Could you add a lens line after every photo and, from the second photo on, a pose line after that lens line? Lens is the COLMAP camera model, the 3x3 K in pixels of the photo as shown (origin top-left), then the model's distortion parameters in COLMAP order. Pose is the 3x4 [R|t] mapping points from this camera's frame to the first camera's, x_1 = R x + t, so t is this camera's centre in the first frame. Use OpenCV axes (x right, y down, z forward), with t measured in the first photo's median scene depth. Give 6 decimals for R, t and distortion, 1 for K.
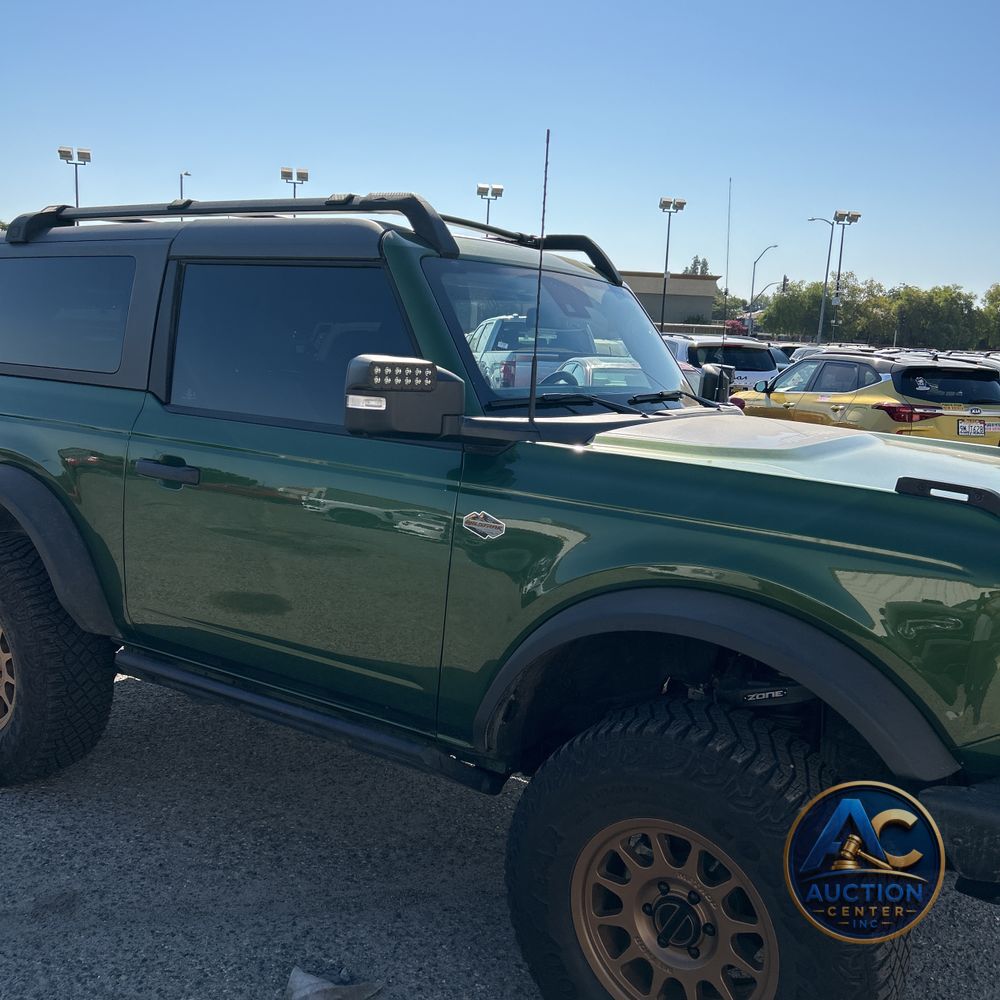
lens RADIAL K [[1000.6, 0, 501.6], [0, 1000.6, 487.3], [0, 0, 1]] dist [0.149013, -0.282585]
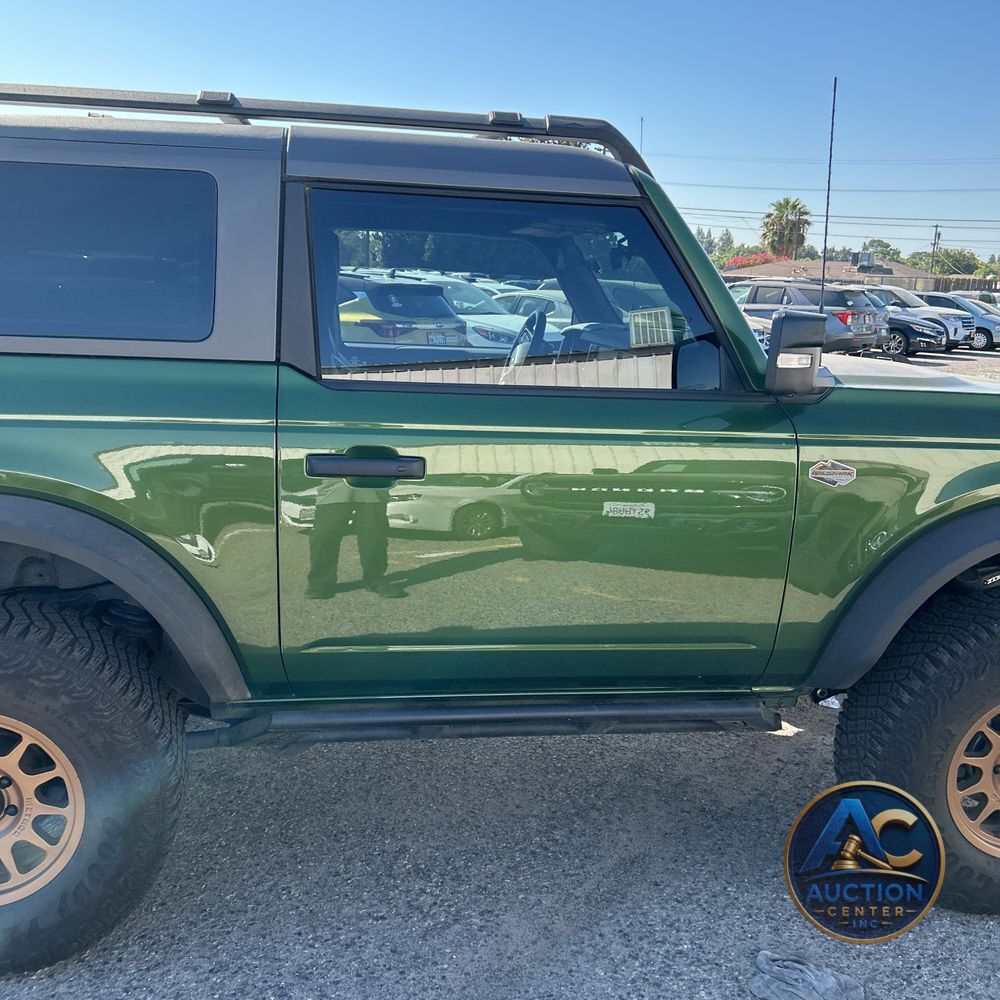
lens RADIAL K [[1013.9, 0, 500.0], [0, 1013.9, 500.0], [0, 0, 1]] dist [0.048952, -0.048706]
pose [[0.760415, -0.157293, 0.630102, -0.238909], [0.095698, 0.986774, 0.130841, -0.026507], [-0.642349, -0.039194, 0.765410, 0.109809]]
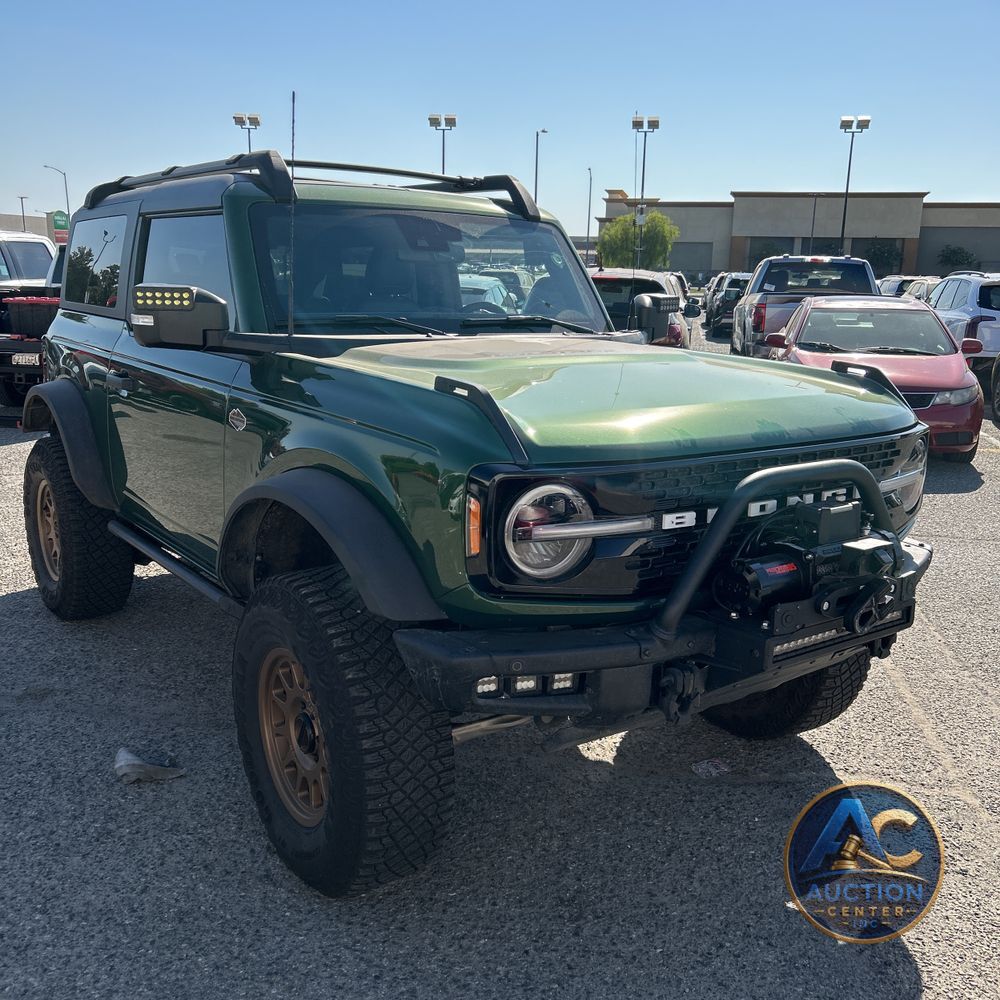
lens RADIAL K [[999.9, 0, 500.0], [0, 999.9, 500.0], [0, 0, 1]] dist [0.144598, -0.372930]
pose [[0.938778, 0.050705, -0.340772, 0.182308], [-0.030194, 0.997413, 0.065230, 0.011473], [0.343198, -0.050947, 0.937880, -0.017125]]
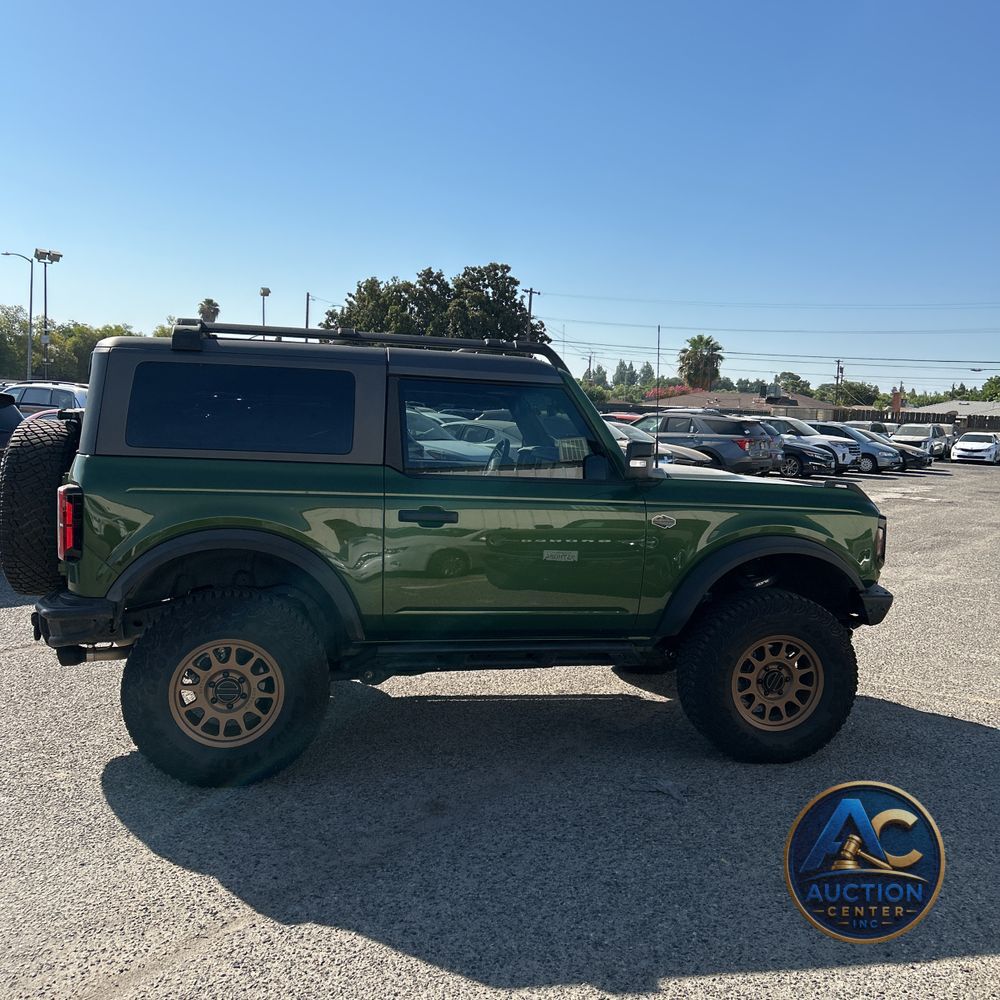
lens RADIAL K [[1000.6, 0, 501.6], [0, 1000.6, 487.3], [0, 0, 1]] dist [0.149013, -0.282585]
pose [[0.714158, -0.072398, 0.696231, -0.421383], [0.096368, 0.995335, 0.004651, -0.018069], [-0.693319, 0.063773, 0.717803, -0.055530]]
